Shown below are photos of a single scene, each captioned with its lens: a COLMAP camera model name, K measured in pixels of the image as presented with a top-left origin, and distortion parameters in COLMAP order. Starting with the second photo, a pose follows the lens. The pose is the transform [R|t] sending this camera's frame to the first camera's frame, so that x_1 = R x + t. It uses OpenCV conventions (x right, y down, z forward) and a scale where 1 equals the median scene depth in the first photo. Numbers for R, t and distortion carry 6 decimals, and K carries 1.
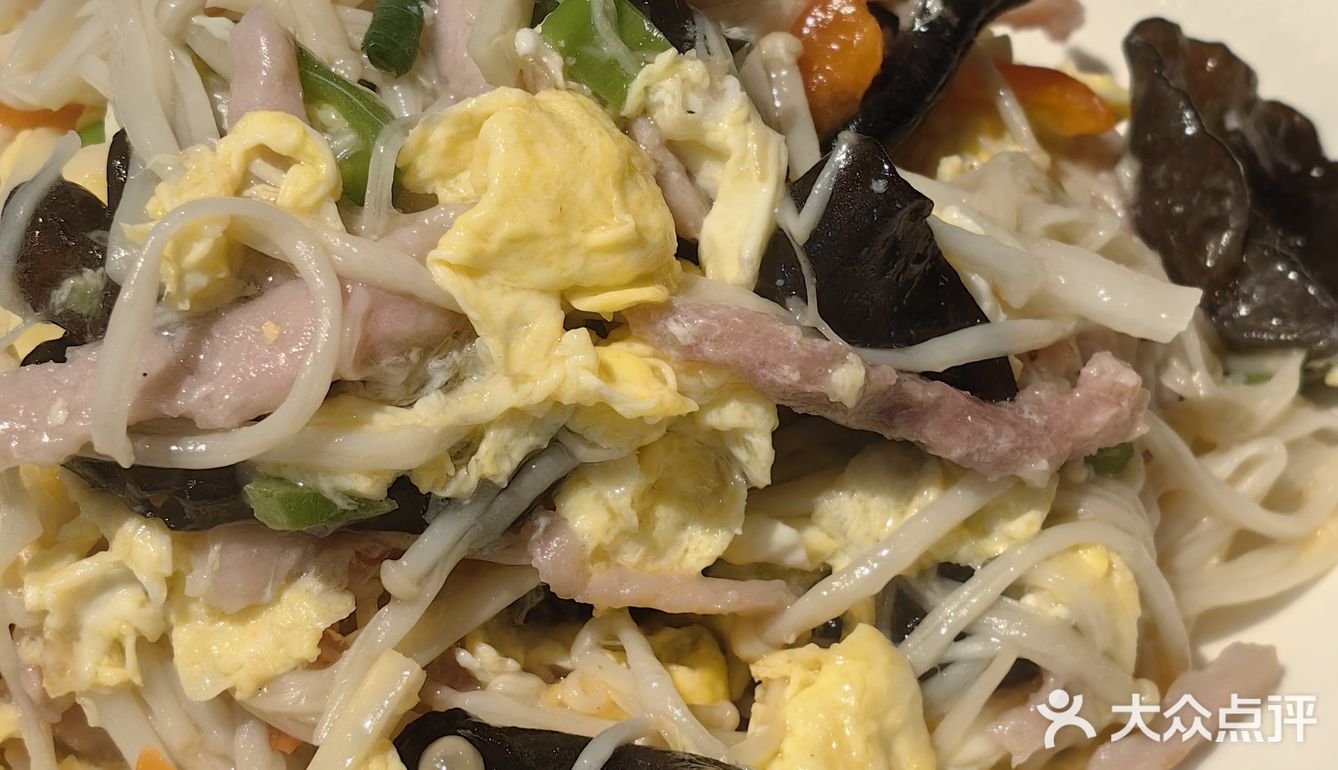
lens RADIAL K [[2756.2, 0, 695.9], [0, 2756.2, 385.4], [0, 0, 1]] dist [0.317577, -0.720399]
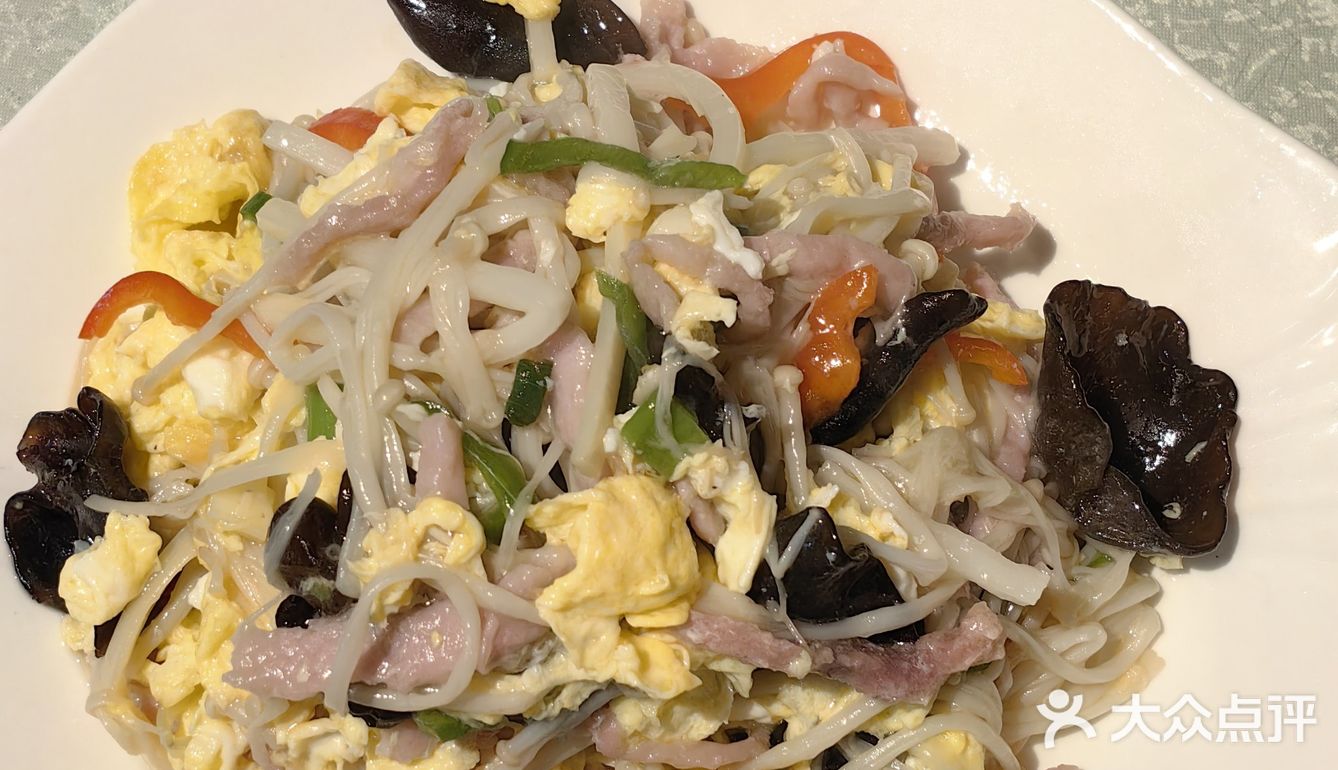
lens RADIAL K [[2756.2, 0, 695.9], [0, 2756.2, 385.4], [0, 0, 1]] dist [0.317577, -0.720399]
pose [[0.995151, 0.094162, -0.028432, 0.025912], [-0.078334, 0.933517, 0.349872, -0.688606], [0.059487, -0.345949, 0.936366, -0.411082]]
